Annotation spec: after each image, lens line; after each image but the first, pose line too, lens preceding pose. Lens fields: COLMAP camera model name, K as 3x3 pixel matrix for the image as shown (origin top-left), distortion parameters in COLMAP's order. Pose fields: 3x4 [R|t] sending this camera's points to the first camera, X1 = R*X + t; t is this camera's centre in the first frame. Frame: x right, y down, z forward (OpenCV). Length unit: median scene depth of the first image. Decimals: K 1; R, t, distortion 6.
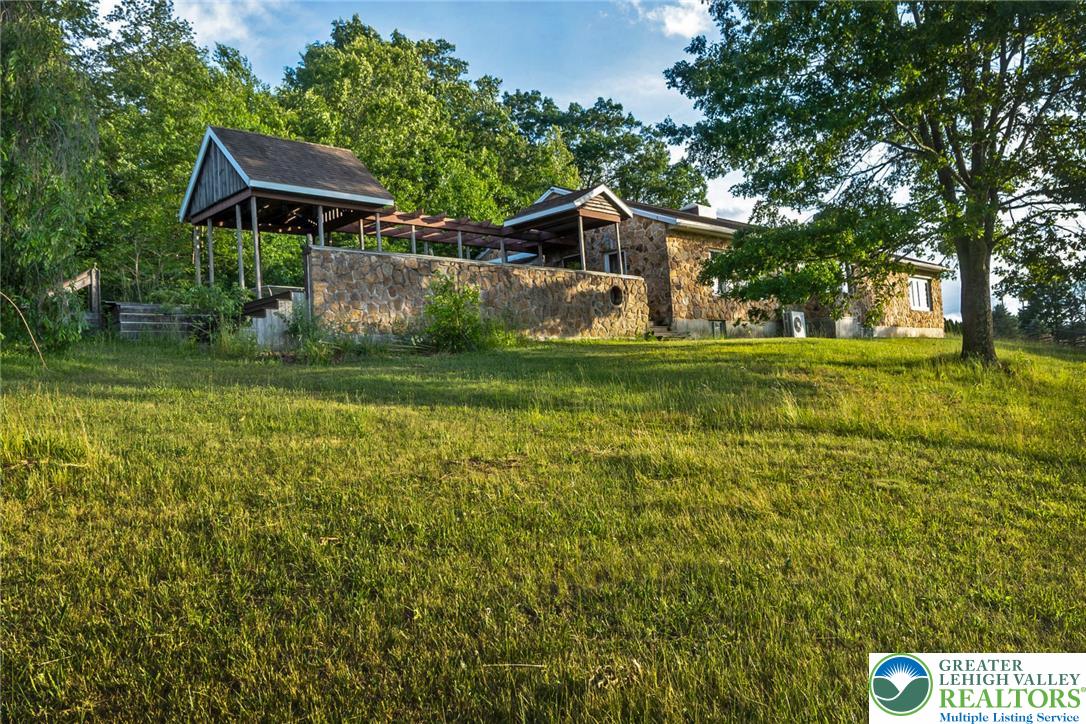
lens RADIAL K [[819.8, 0, 544.8], [0, 819.8, 363.3], [0, 0, 1]] dist [-0.017671, -0.005200]
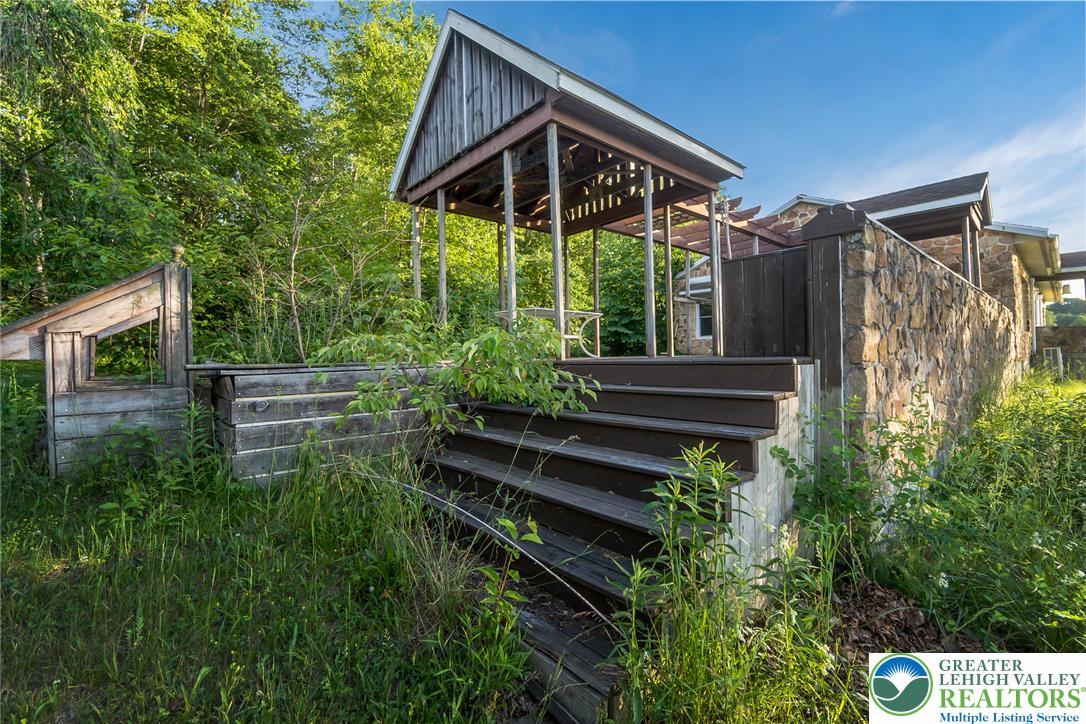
lens RADIAL K [[465.9, 0, 538.8], [0, 465.9, 356.9], [0, 0, 1]] dist [-0.003630, -0.000018]
pose [[0.996930, 0.043661, -0.064992, -0.273898], [-0.040876, 0.998214, 0.043571, -0.065349], [0.066778, -0.040781, 0.996934, 0.582288]]
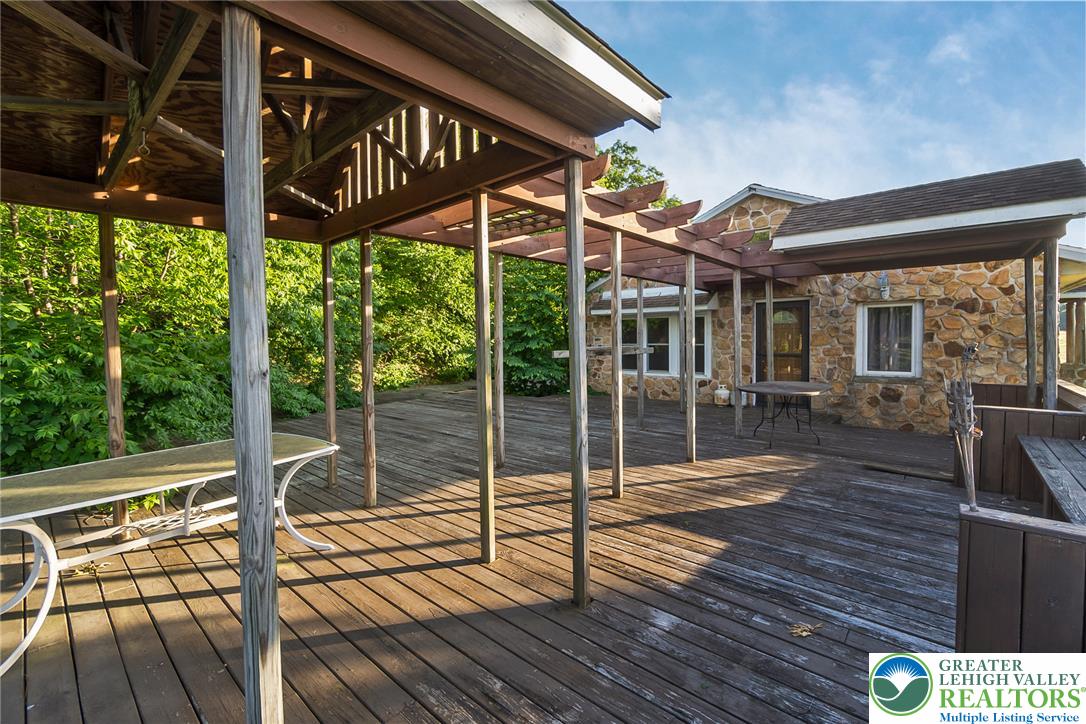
lens RADIAL K [[465.9, 0, 538.8], [0, 465.9, 356.9], [0, 0, 1]] dist [-0.003630, -0.000018]
pose [[0.997078, 0.050398, 0.057402, -0.197266], [-0.054737, 0.995551, 0.076699, -0.127210], [-0.053281, -0.079617, 0.995401, 0.787440]]
